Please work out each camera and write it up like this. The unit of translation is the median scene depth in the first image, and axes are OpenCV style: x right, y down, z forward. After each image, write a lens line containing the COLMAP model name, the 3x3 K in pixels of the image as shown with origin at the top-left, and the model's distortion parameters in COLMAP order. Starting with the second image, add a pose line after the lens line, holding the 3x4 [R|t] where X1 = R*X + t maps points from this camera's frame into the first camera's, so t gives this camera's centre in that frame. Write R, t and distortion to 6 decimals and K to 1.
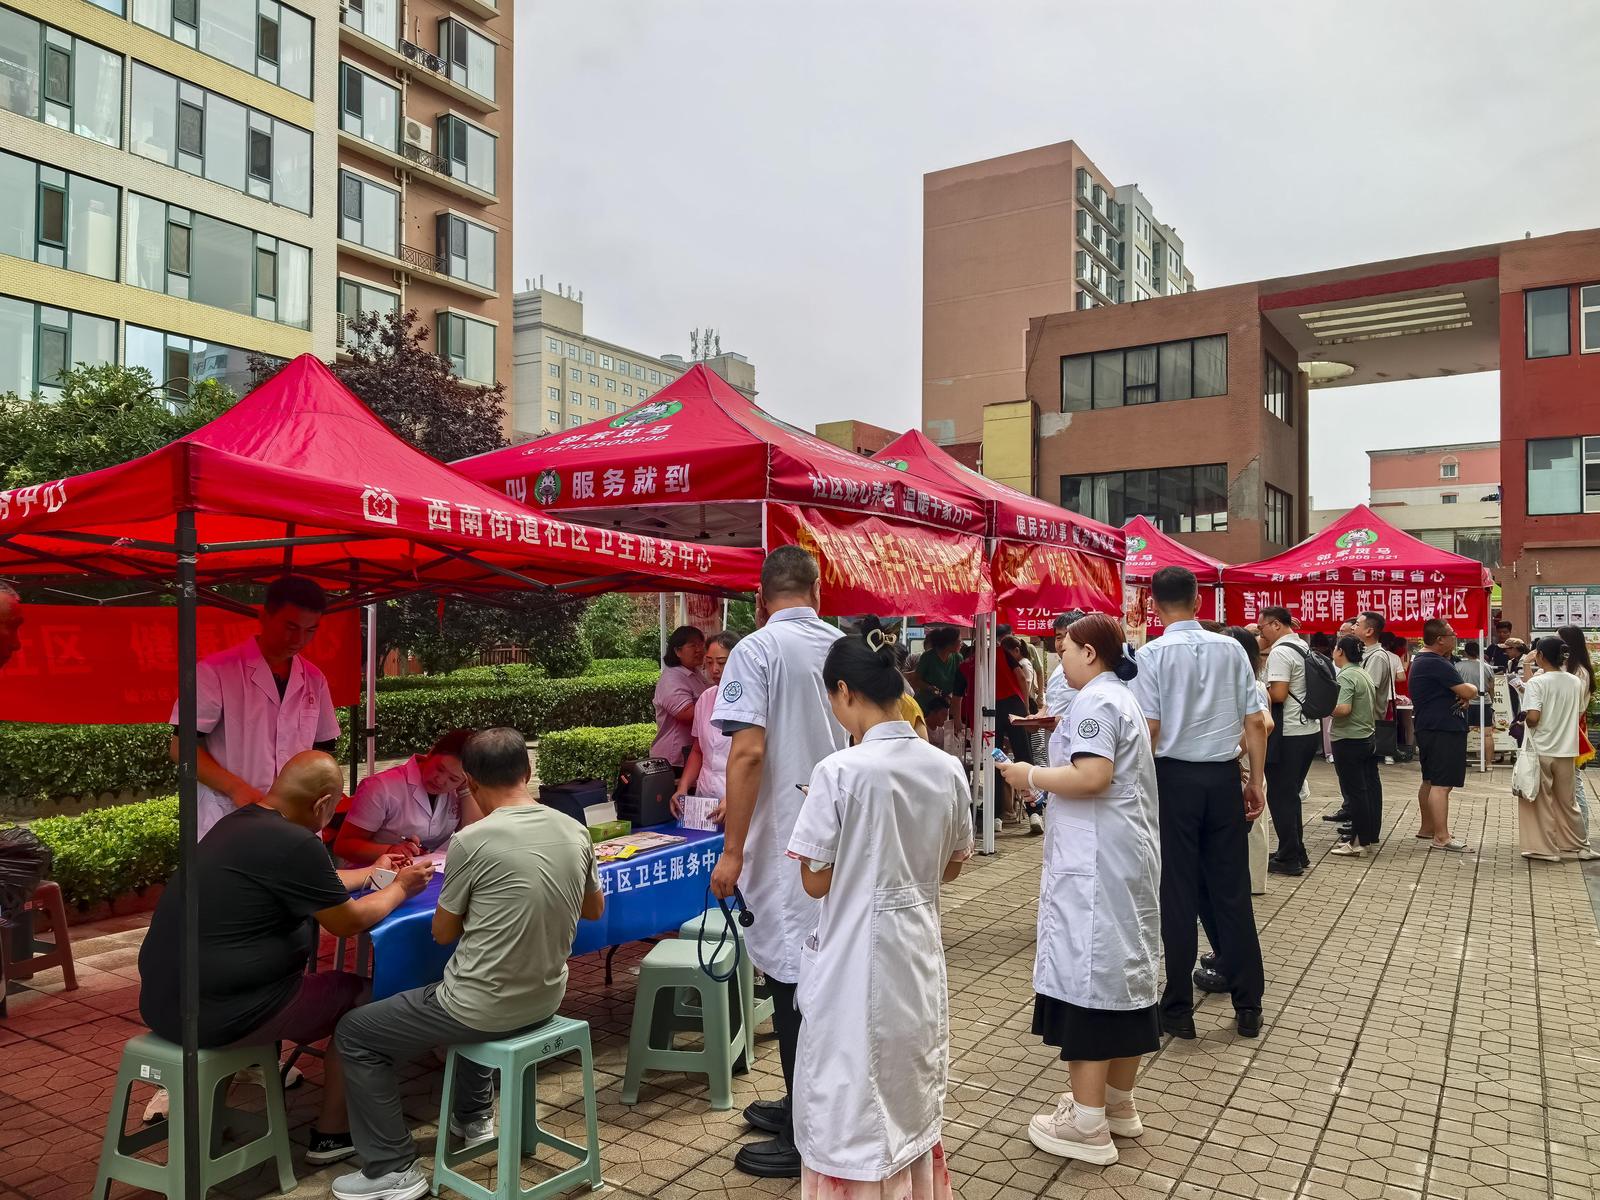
lens RADIAL K [[1144.2, 0, 796.0], [0, 1144.2, 604.2], [0, 0, 1]] dist [-0.026952, -0.001917]
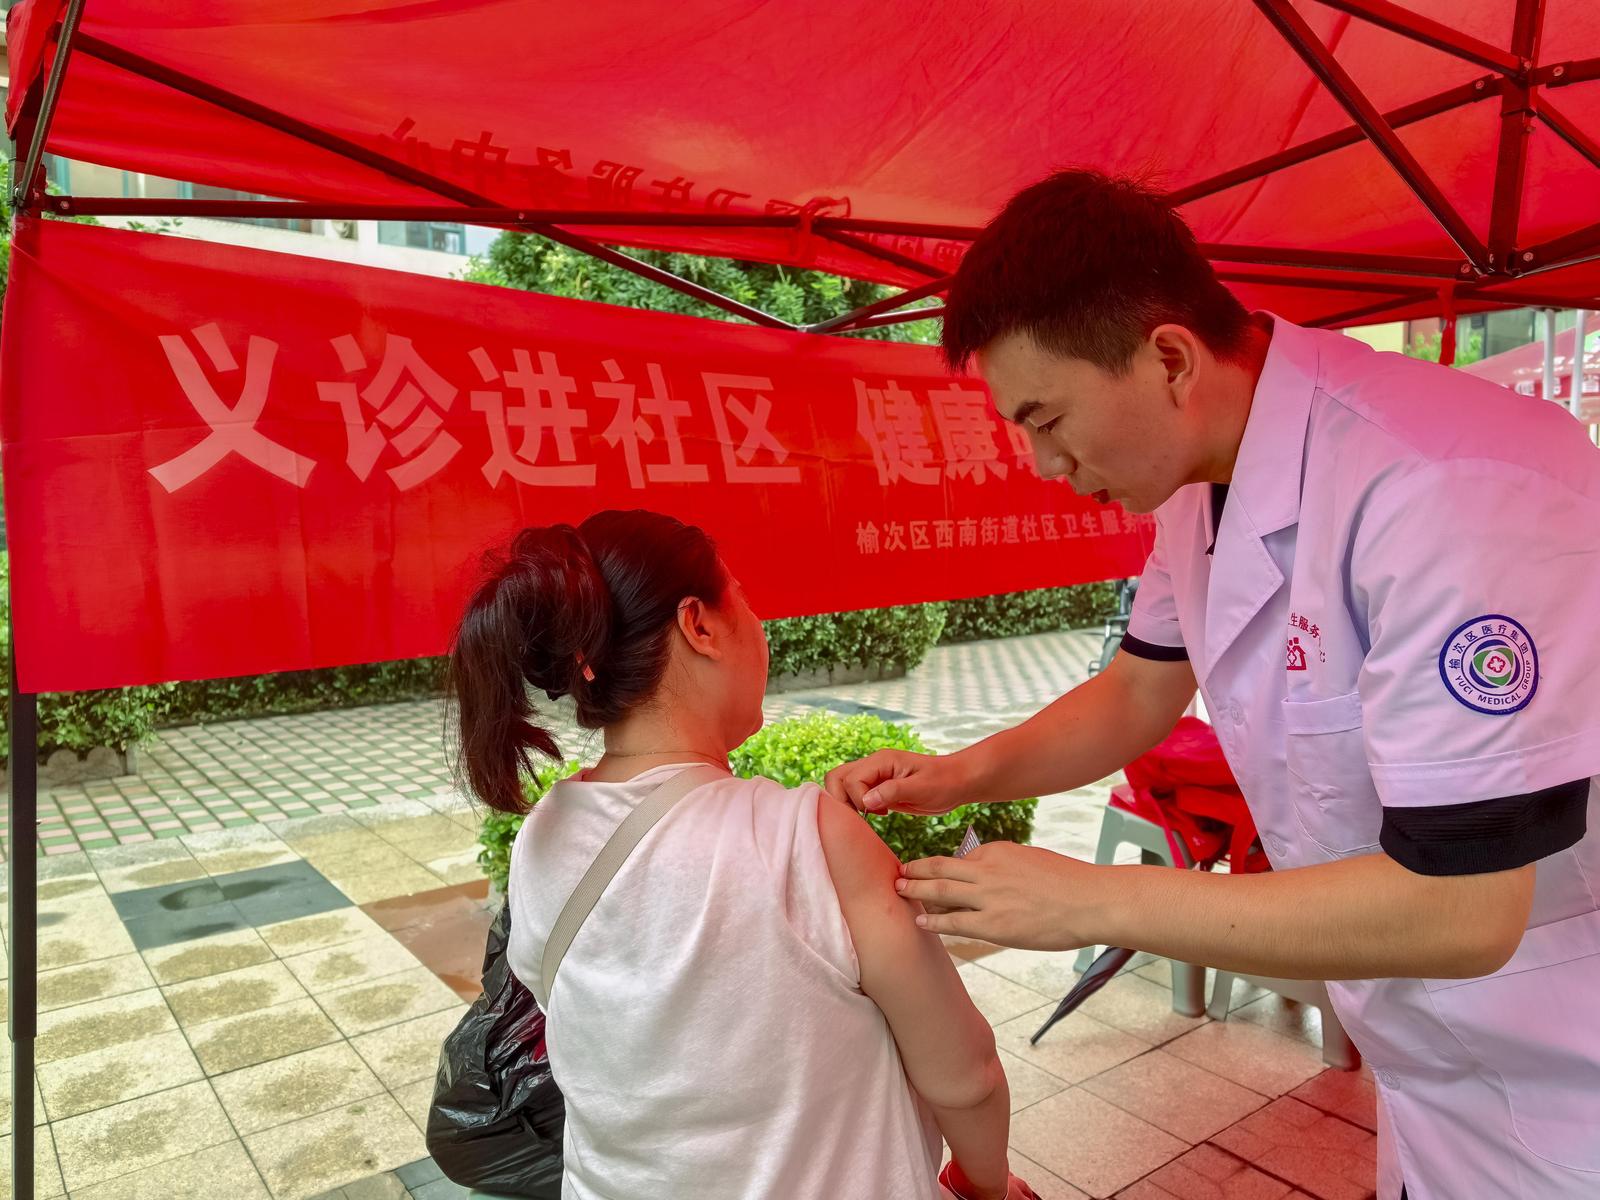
lens RADIAL K [[1144.2, 0, 799.1], [0, 1144.2, 600.0], [0, 0, 1]] dist [-0.026952, -0.001917]
pose [[0.935184, 0.023191, -0.353403, -0.463466], [0.012892, 0.994963, 0.099407, 0.062254], [0.353929, -0.097520, 0.930174, 0.575141]]
